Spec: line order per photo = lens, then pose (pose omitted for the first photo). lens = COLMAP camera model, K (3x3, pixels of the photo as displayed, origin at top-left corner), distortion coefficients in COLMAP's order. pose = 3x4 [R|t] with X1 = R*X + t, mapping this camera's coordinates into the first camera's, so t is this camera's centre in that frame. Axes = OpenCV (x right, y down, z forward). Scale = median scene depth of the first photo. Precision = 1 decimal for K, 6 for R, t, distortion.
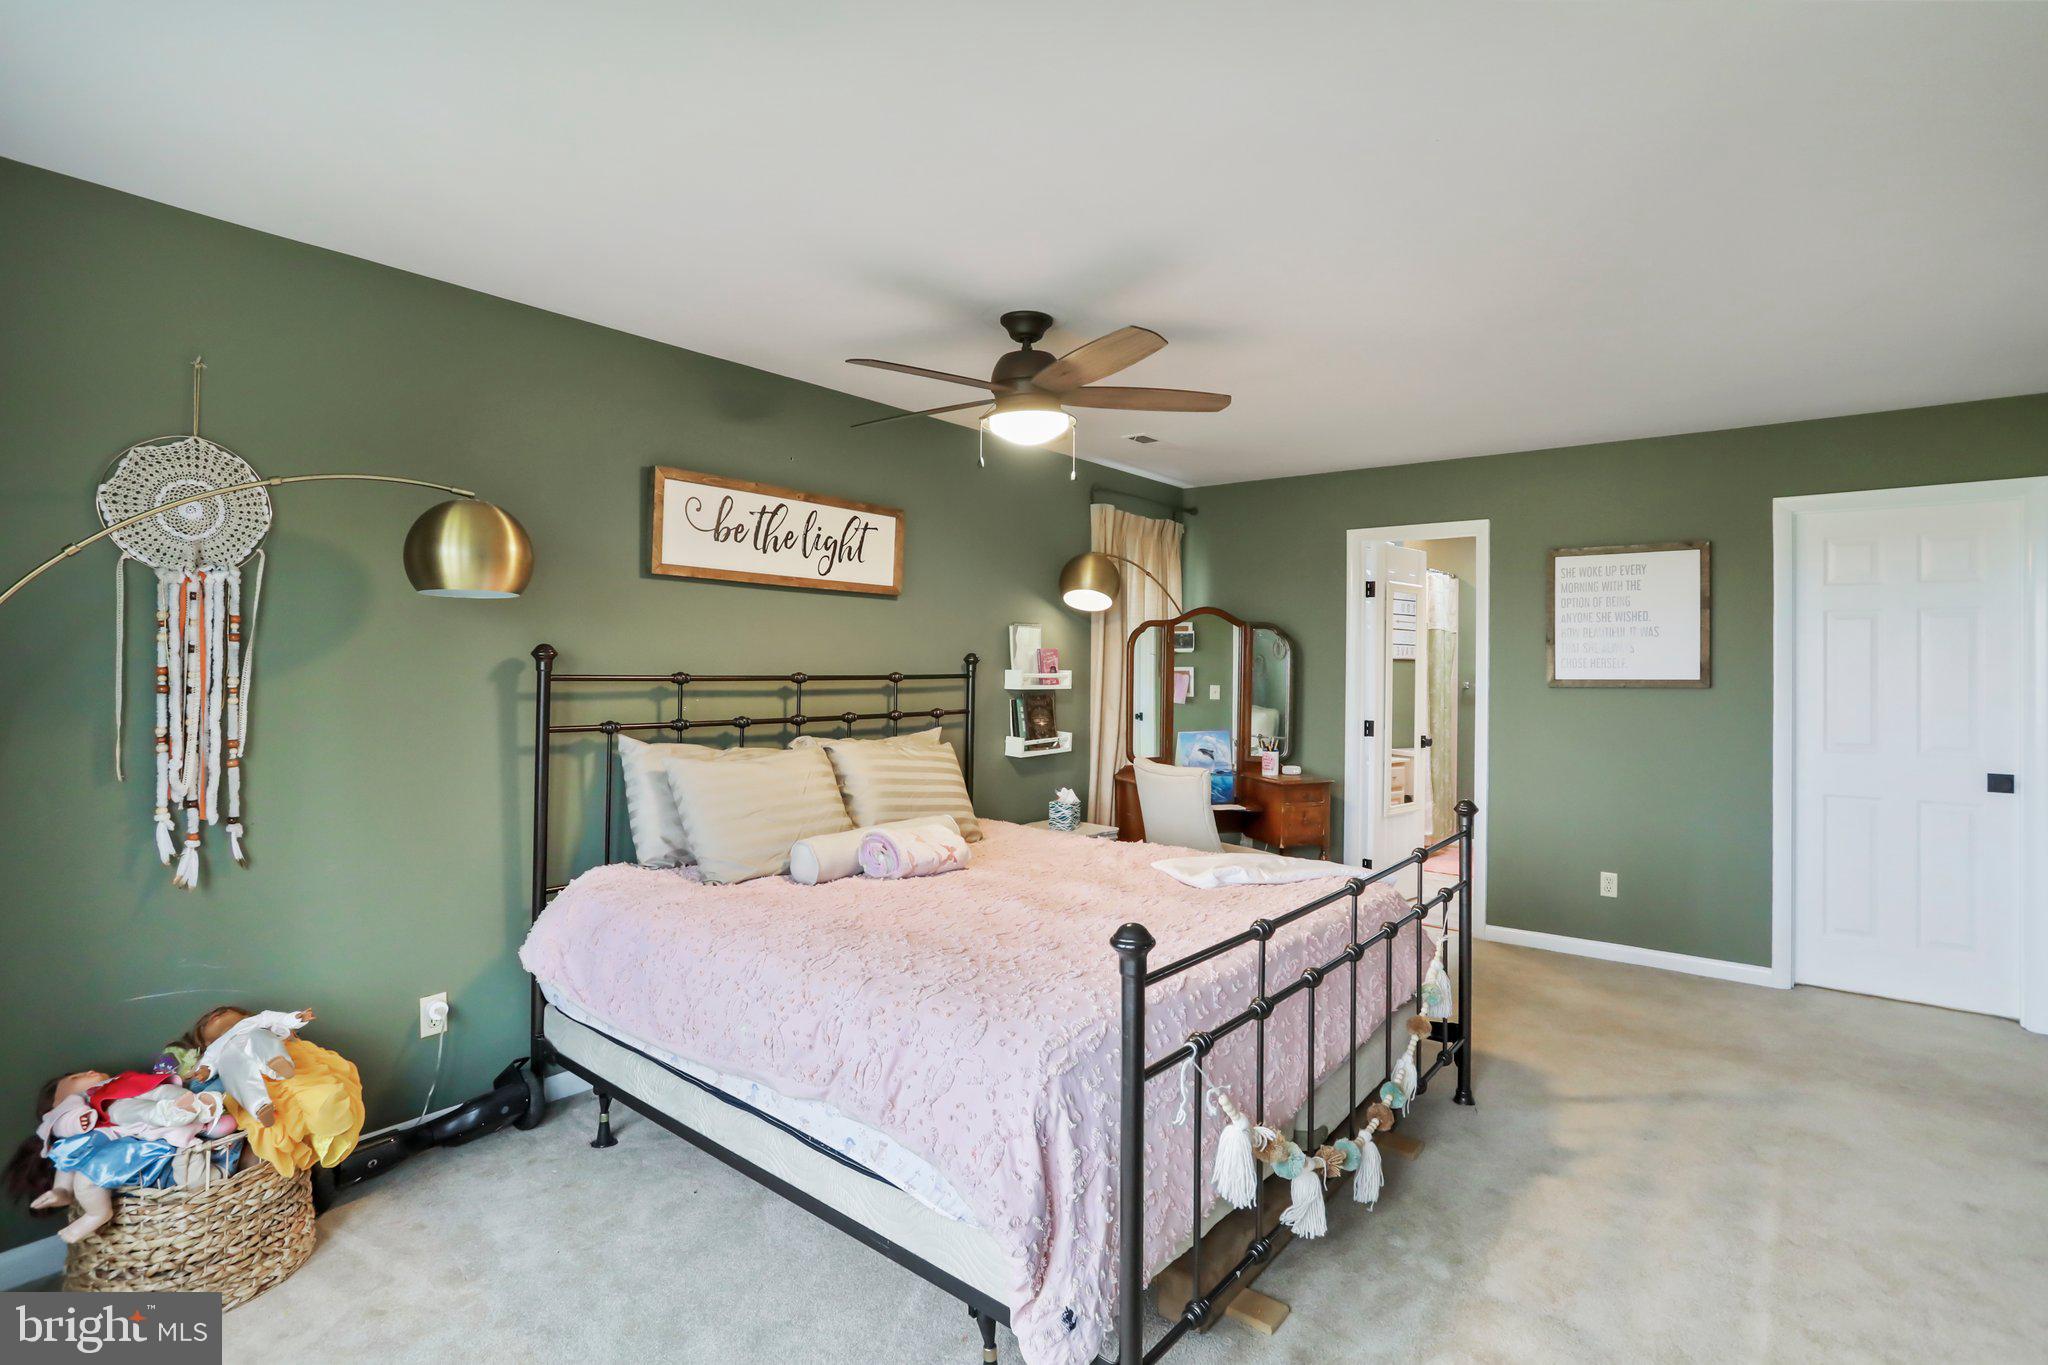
lens RADIAL K [[1014.7, 0, 1035.1], [0, 1014.7, 678.2], [0, 0, 1]] dist [-0.030606, 0.009108]
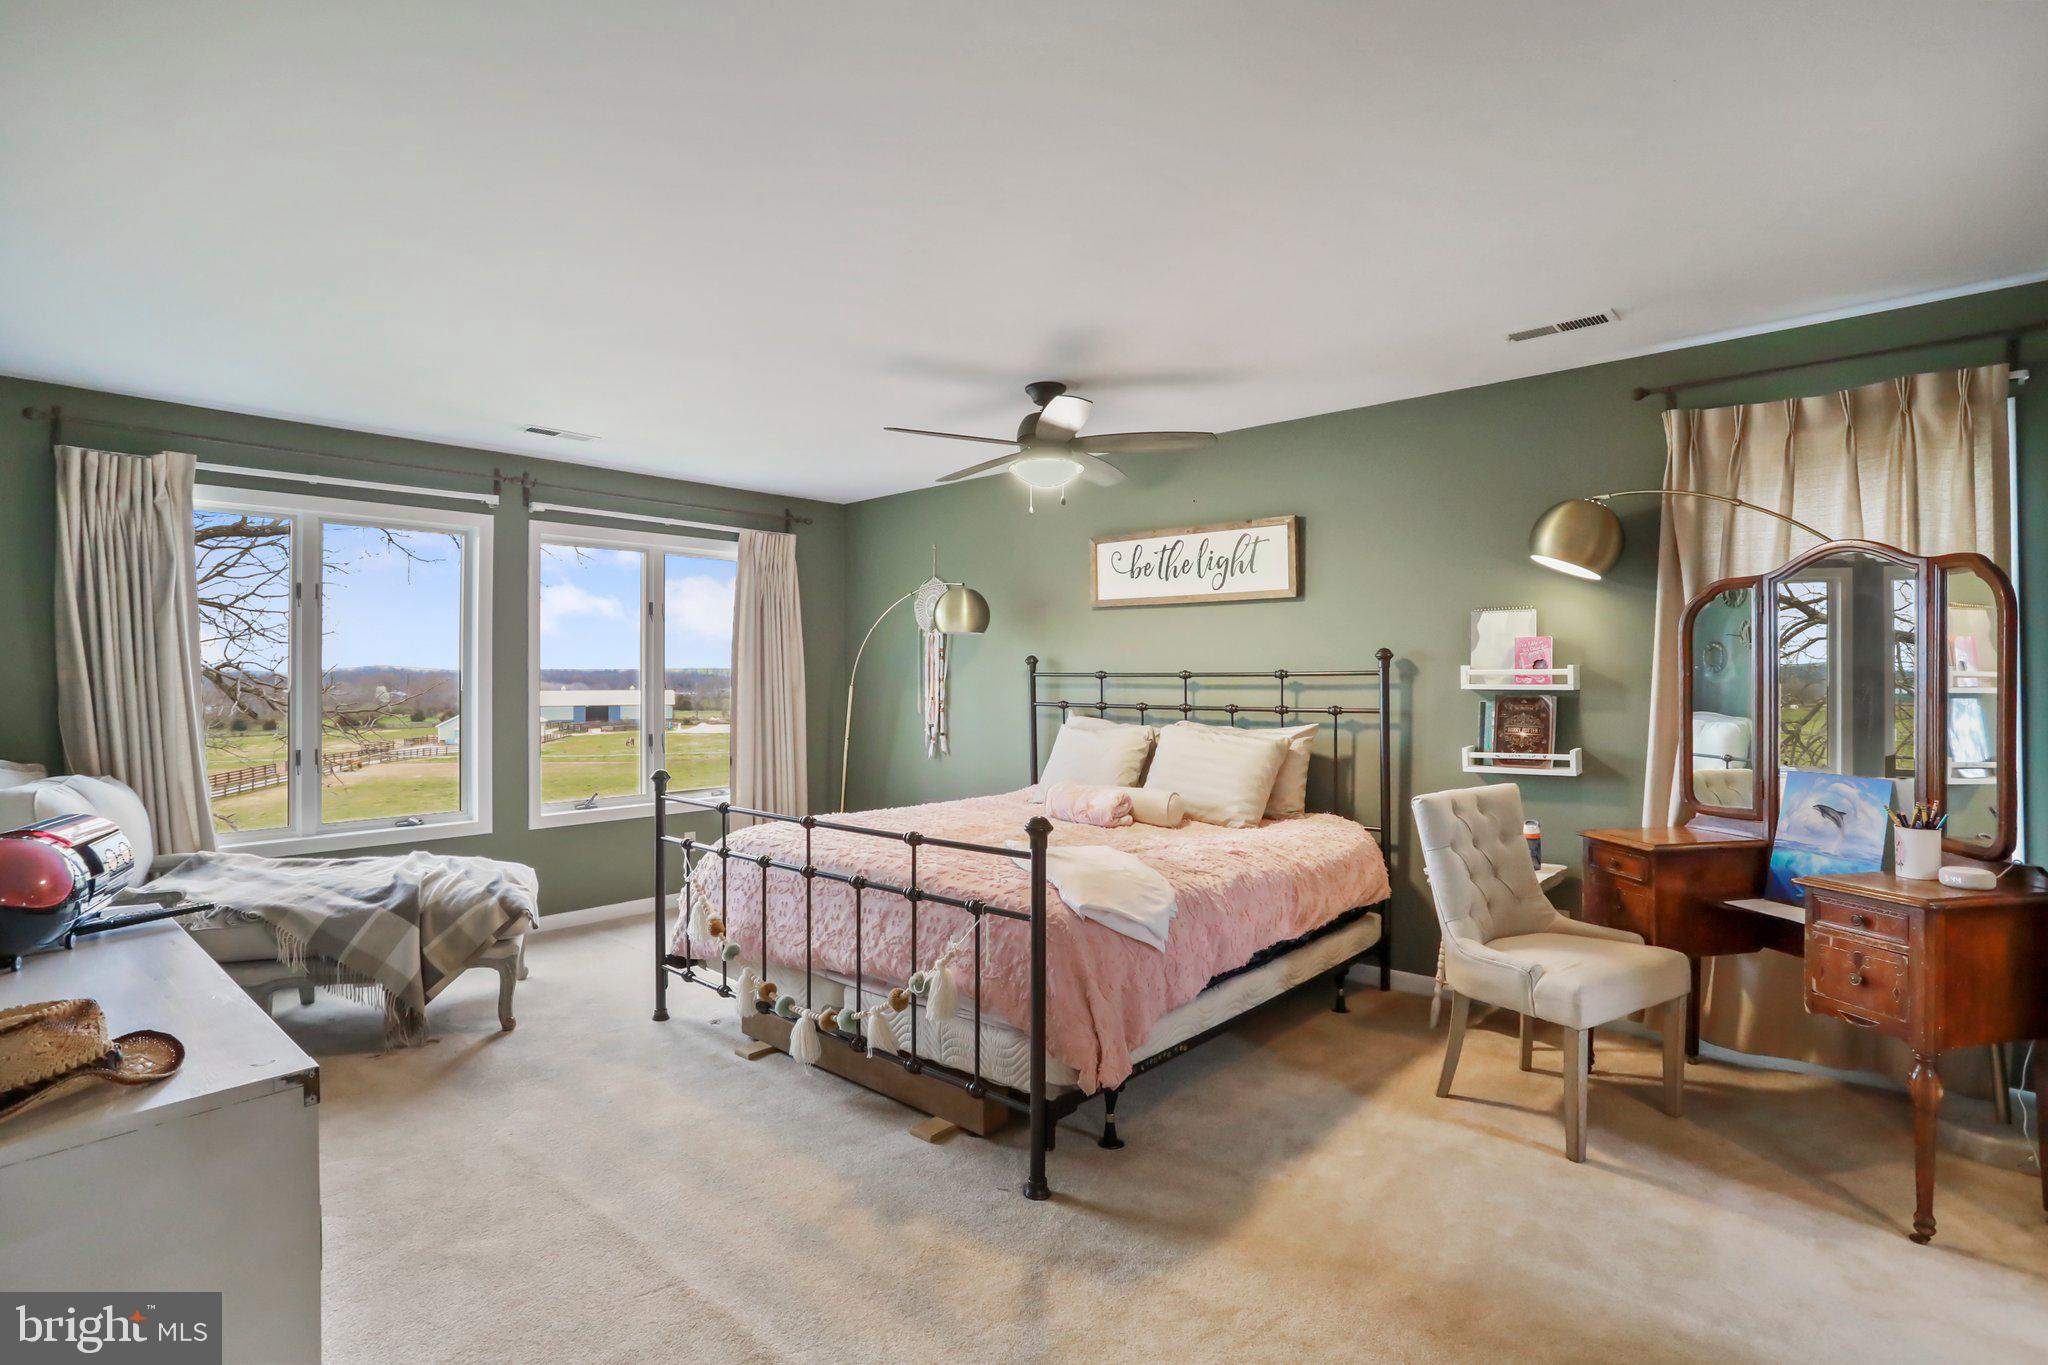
lens RADIAL K [[1014.7, 0, 1031.1], [0, 1014.7, 673.6], [0, 0, 1]] dist [-0.030606, 0.009108]
pose [[-0.044536, 0.004593, -0.998997, 1.025375], [0.002353, 0.999987, 0.004493, -0.007699], [0.999005, -0.002150, -0.044547, 0.846021]]
